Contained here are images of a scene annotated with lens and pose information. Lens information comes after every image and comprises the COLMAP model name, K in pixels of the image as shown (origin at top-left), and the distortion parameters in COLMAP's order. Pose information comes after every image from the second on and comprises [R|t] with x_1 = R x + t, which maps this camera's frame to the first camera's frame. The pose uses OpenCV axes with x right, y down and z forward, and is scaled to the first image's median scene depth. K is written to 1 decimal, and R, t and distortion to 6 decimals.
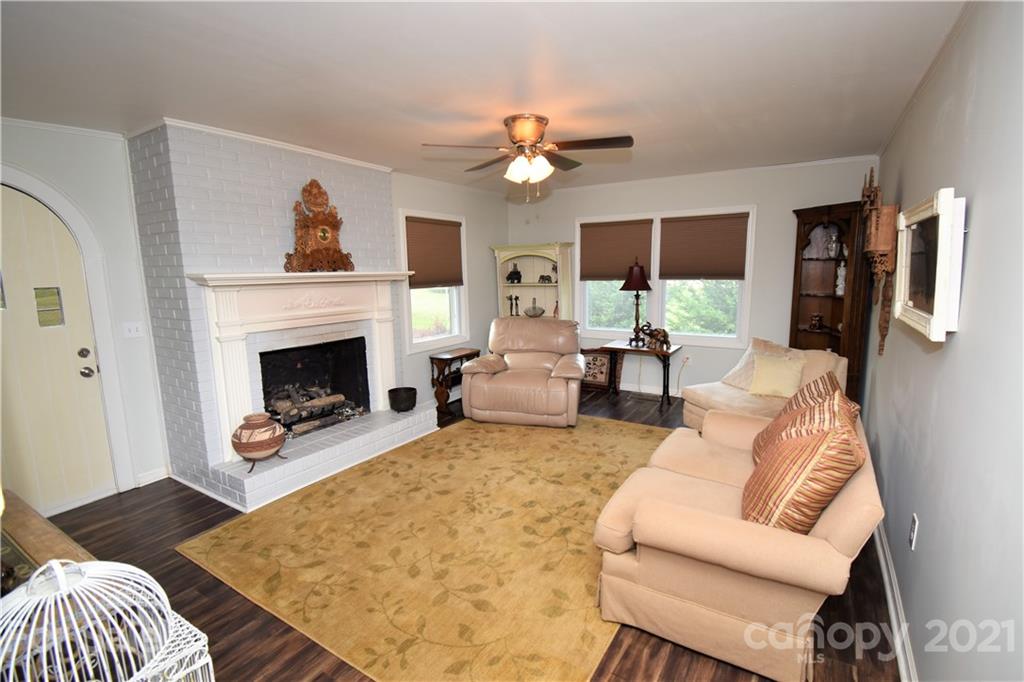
lens RADIAL K [[470.1, 0, 512.0], [0, 470.1, 341.0], [0, 0, 1]] dist [0.030939, -0.029515]
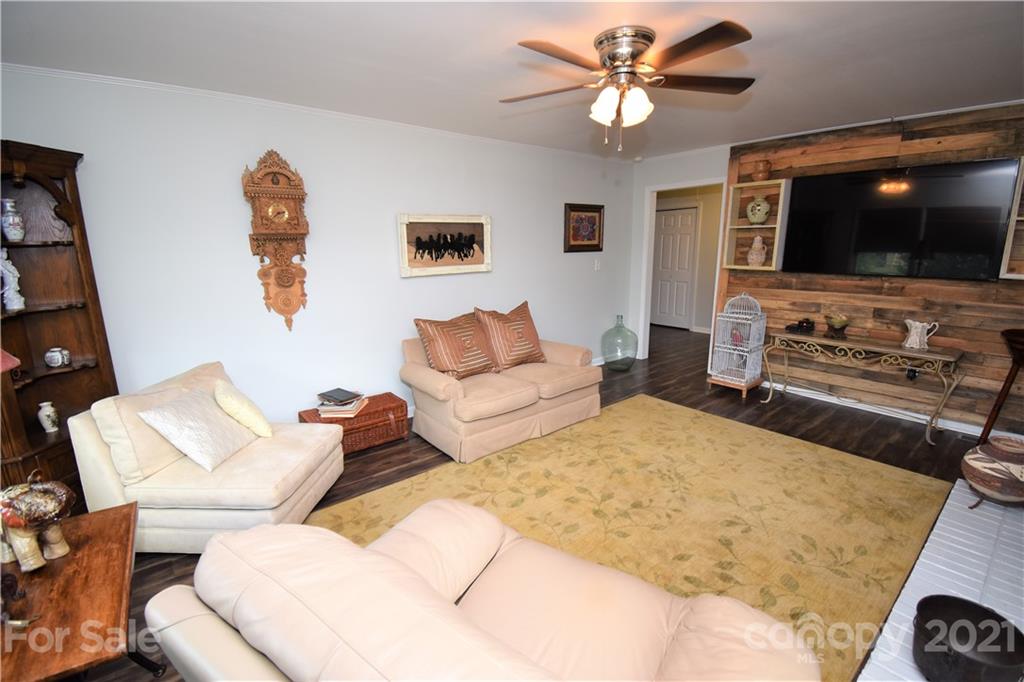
lens RADIAL K [[459.3, 0, 517.9], [0, 459.3, 344.3], [0, 0, 1]] dist [0.020565, -0.024713]
pose [[-0.950967, -0.041003, 0.306563, -0.035464], [0.076186, 0.929580, 0.360661, -0.219556], [-0.299763, 0.366332, -0.880876, 1.382603]]
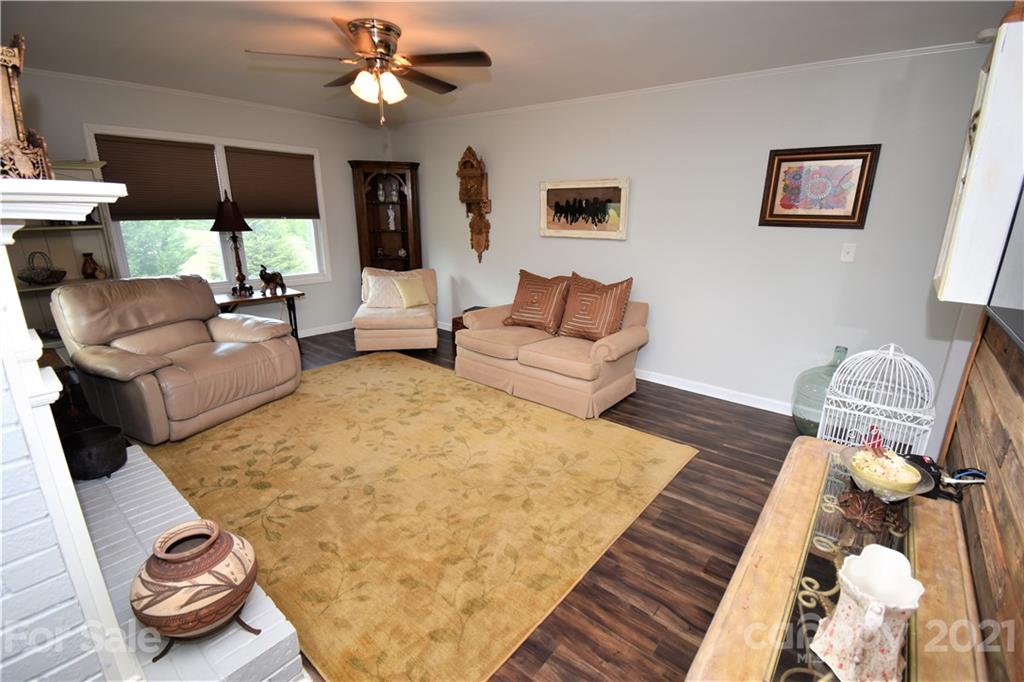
lens RADIAL K [[459.3, 0, 517.9], [0, 459.3, 344.3], [0, 0, 1]] dist [0.020565, -0.024713]
pose [[0.124556, -0.253535, 0.959274, -0.667012], [0.138071, 0.961825, 0.236281, -0.046480], [-0.982559, 0.103017, 0.154807, 0.493640]]
